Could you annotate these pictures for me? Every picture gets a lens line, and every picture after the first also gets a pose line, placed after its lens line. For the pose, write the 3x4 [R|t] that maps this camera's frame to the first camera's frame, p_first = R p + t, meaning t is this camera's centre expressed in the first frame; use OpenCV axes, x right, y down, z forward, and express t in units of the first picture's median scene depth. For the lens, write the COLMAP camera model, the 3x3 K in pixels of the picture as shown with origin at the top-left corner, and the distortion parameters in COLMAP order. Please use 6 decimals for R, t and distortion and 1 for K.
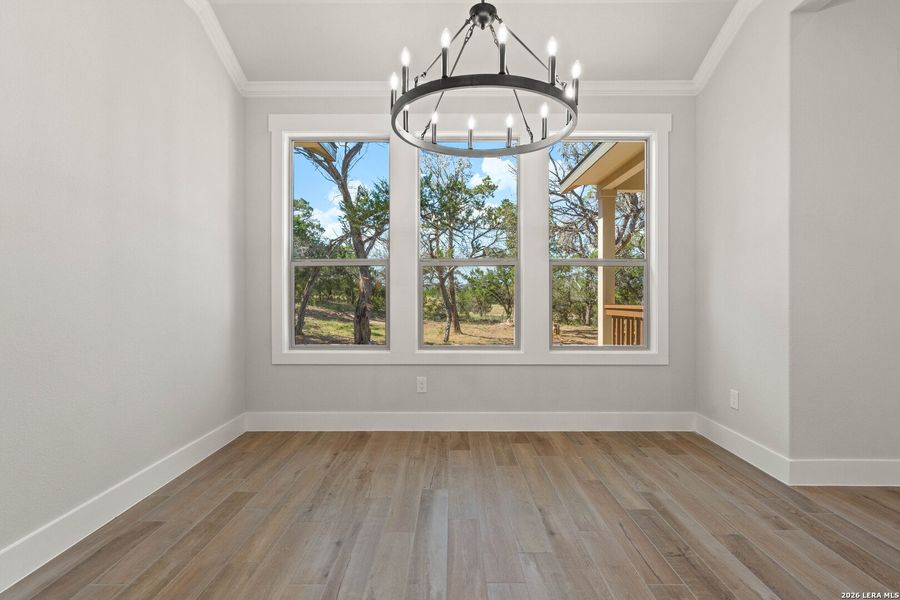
lens RADIAL K [[415.7, 0, 448.3], [0, 415.7, 292.7], [0, 0, 1]] dist [-0.005884, 0.003960]
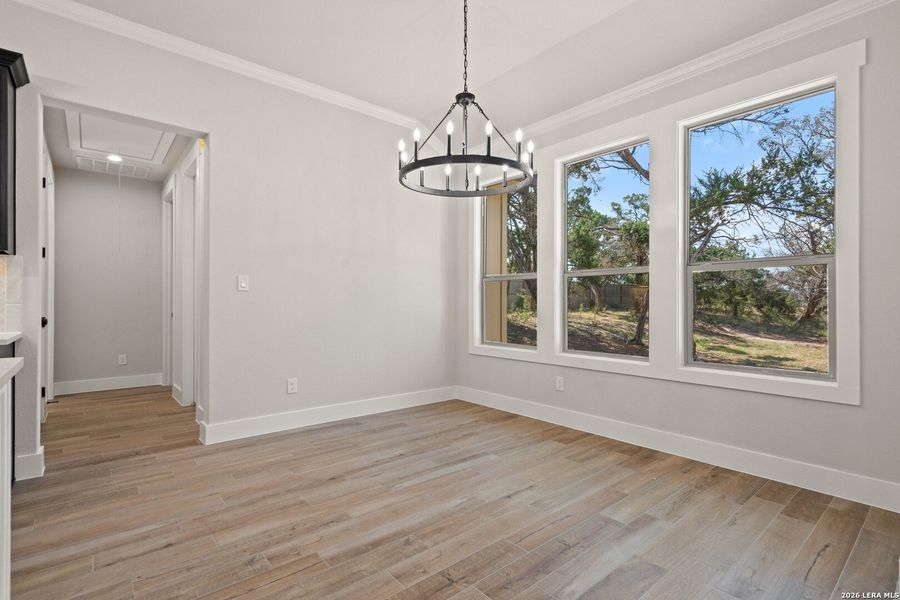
lens RADIAL K [[430.7, 0, 450.4], [0, 430.7, 302.4], [0, 0, 1]] dist [-0.009579, 0.002138]
pose [[0.656938, 0.005782, -0.753922, 0.731559], [-0.005100, 0.999982, 0.003225, 0.003759], [0.753927, 0.001726, 0.656956, 0.027871]]
